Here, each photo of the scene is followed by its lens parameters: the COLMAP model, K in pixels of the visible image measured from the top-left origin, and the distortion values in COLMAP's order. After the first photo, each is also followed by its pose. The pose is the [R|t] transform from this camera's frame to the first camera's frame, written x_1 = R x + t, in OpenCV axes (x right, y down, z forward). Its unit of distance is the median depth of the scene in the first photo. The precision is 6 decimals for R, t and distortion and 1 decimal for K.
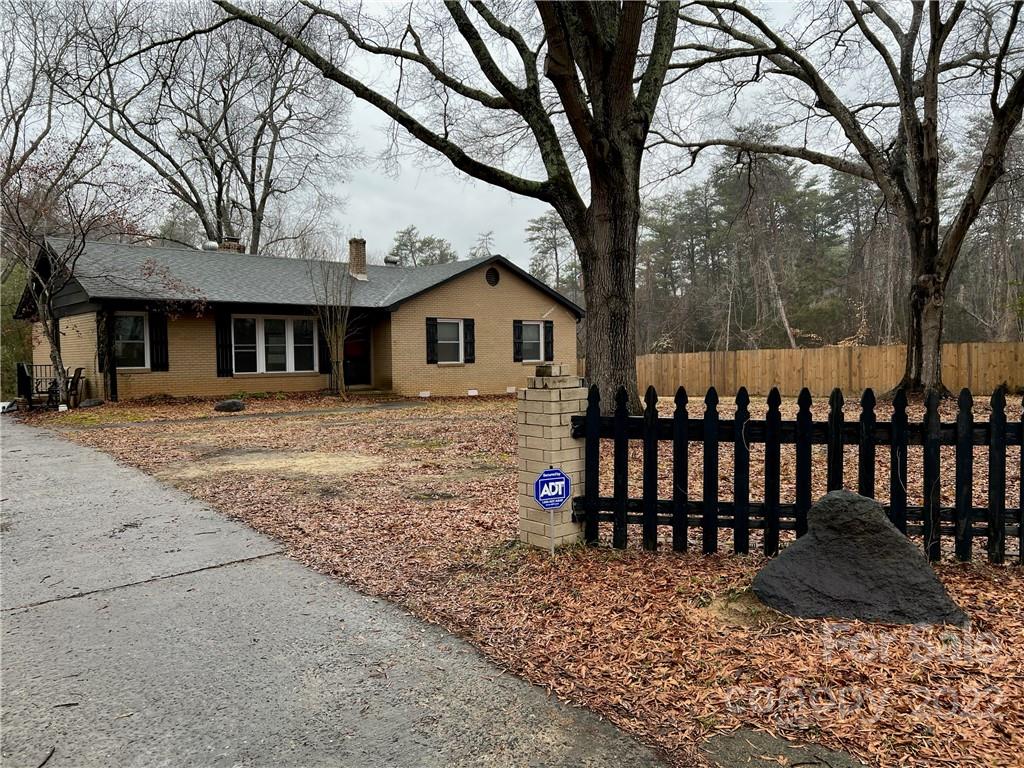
lens RADIAL K [[768.1, 0, 507.2], [0, 768.1, 384.9], [0, 0, 1]] dist [0.064012, -0.080168]
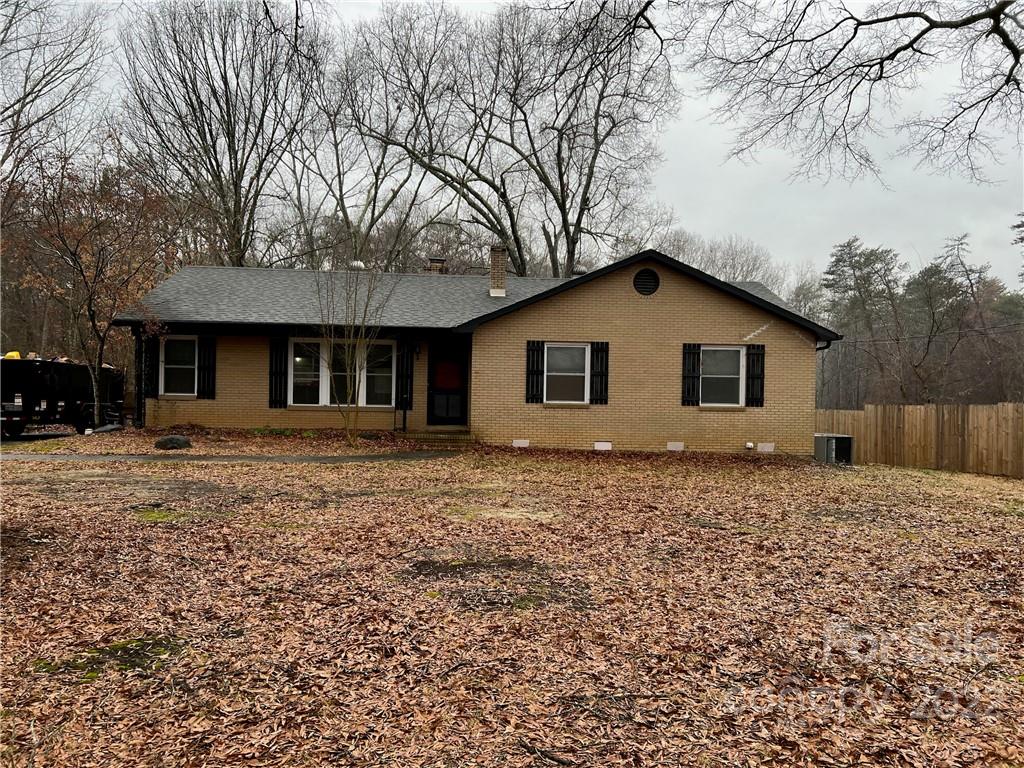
lens RADIAL K [[768.1, 0, 513.4], [0, 768.1, 380.2], [0, 0, 1]] dist [0.064012, -0.080168]
pose [[0.783059, 0.022329, -0.621546, 0.345552], [-0.052825, 0.998132, -0.030695, -0.025756], [0.619700, 0.056869, 0.782776, 0.411430]]
